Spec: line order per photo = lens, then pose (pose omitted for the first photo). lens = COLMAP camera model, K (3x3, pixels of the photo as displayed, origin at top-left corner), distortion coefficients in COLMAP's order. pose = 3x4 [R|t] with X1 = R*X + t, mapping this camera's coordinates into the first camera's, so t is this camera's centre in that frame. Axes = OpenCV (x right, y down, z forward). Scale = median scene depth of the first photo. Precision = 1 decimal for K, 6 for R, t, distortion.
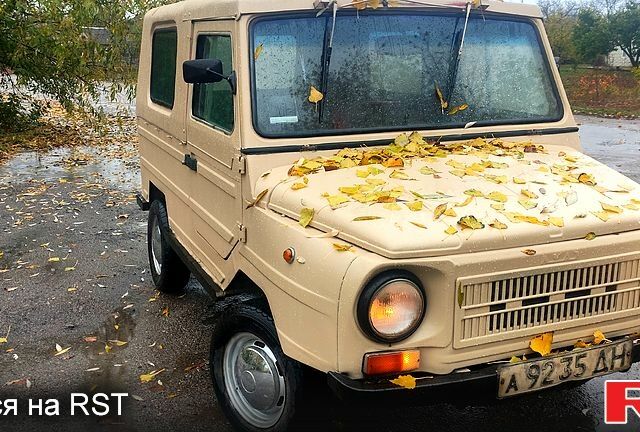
lens RADIAL K [[702.6, 0, 320.0], [0, 702.6, 216.0], [0, 0, 1]] dist [0.063545, -0.014523]
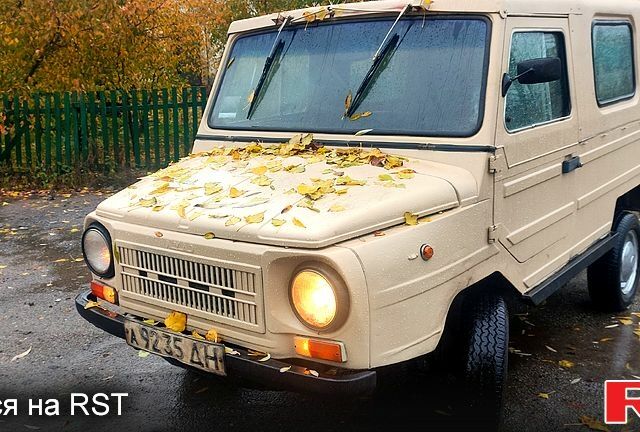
lens RADIAL K [[702.6, 0, 320.0], [0, 702.6, 216.0], [0, 0, 1]] dist [0.063545, -0.014523]
pose [[0.485536, 0.169675, -0.857592, 1.344126], [-0.170484, 0.980527, 0.097476, -0.129650], [0.857432, 0.098878, 0.505009, 0.605473]]
